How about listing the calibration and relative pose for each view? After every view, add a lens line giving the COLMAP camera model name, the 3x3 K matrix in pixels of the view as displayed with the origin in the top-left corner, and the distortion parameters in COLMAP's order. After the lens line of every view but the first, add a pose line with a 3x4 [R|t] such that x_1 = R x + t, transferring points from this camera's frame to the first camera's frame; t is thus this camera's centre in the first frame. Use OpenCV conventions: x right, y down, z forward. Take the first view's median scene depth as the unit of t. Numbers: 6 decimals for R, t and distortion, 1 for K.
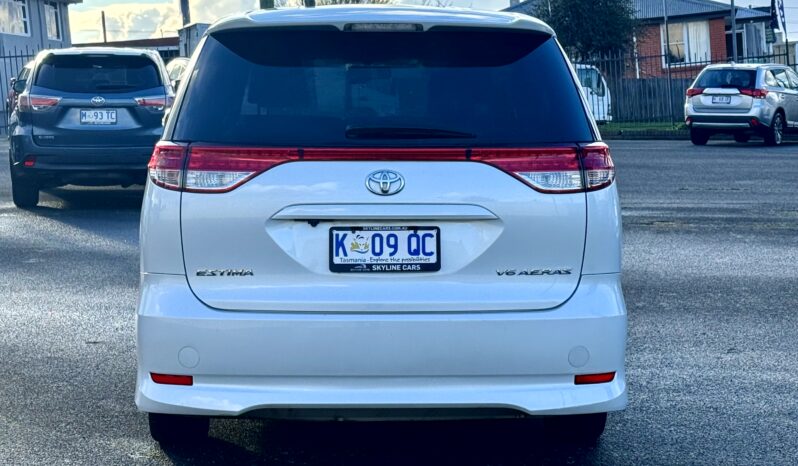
lens RADIAL K [[1806.4, 0, 396.0], [0, 1806.4, 233.3], [0, 0, 1]] dist [0.090910, 0.000000]
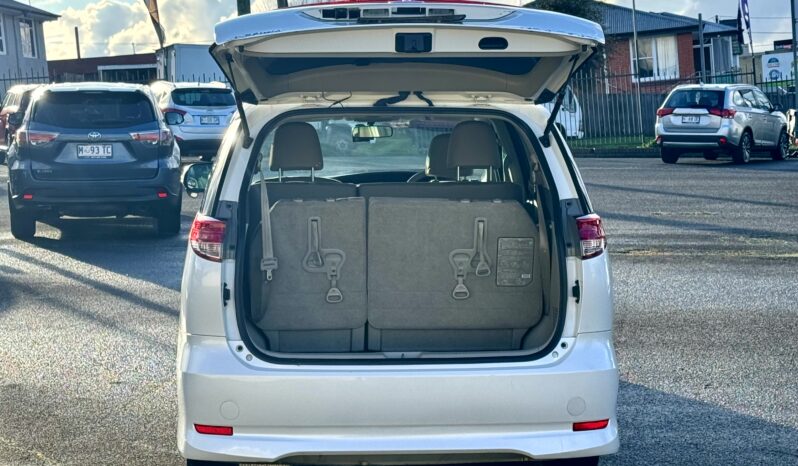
lens RADIAL K [[1806.4, 0, 401.7], [0, 1806.4, 232.4], [0, 0, 1]] dist [0.090910, 0.000000]
pose [[0.999773, -0.007429, 0.019975, -0.028864], [0.007523, 0.999961, -0.004647, -0.035182], [-0.019939, 0.004797, 0.999790, -0.121977]]
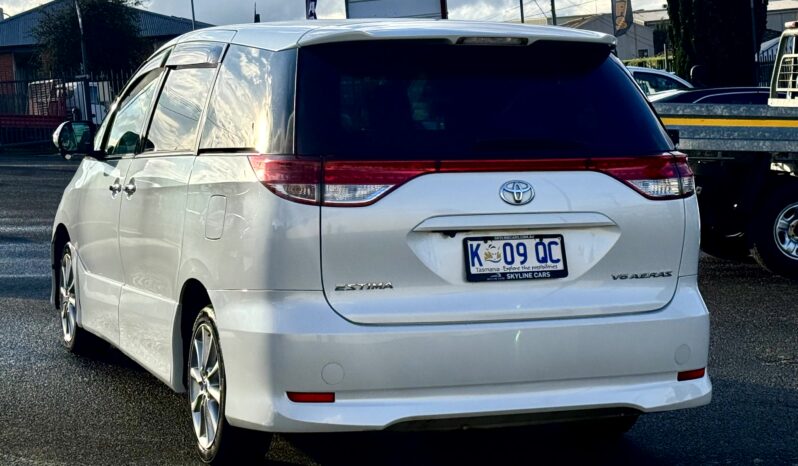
lens RADIAL K [[1806.4, 0, 399.1], [0, 1806.4, 234.0], [0, 0, 1]] dist [0.090910, 0.000000]
pose [[0.947343, -0.027360, 0.319050, -0.385962], [0.031031, 0.999498, -0.006428, -0.000146], [-0.318714, 0.015990, 0.947716, 0.051580]]
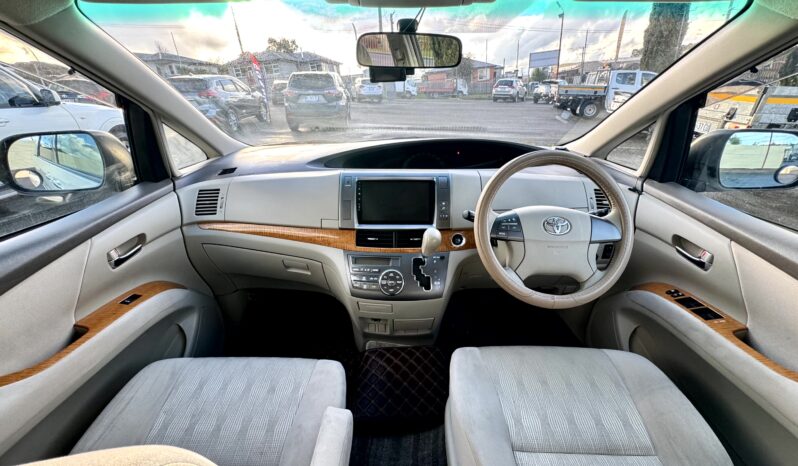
lens RADIAL K [[333.2, 0, 397.3], [0, 333.2, 233.7], [0, 0, 1]] dist [0.000343, 0.000078]
pose [[0.998814, 0.015670, -0.046100, -0.011486], [0.000496, 0.943469, 0.331459, -0.112546], [0.048688, -0.331089, 0.942343, 1.340872]]
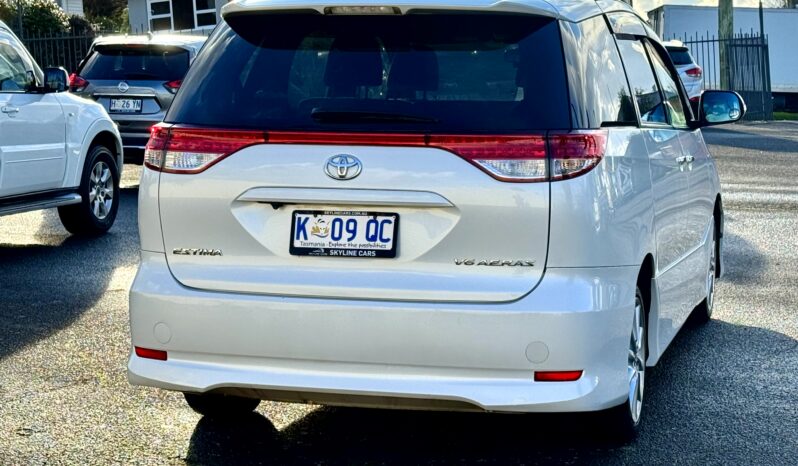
lens RADIAL K [[1806.4, 0, 396.6], [0, 1806.4, 233.8], [0, 0, 1]] dist [0.090910, 0.000000]
pose [[0.953177, 0.032410, -0.300671, 0.313786], [-0.029868, 0.999469, 0.013051, -0.005067], [0.300934, -0.003460, 0.953639, 0.059329]]
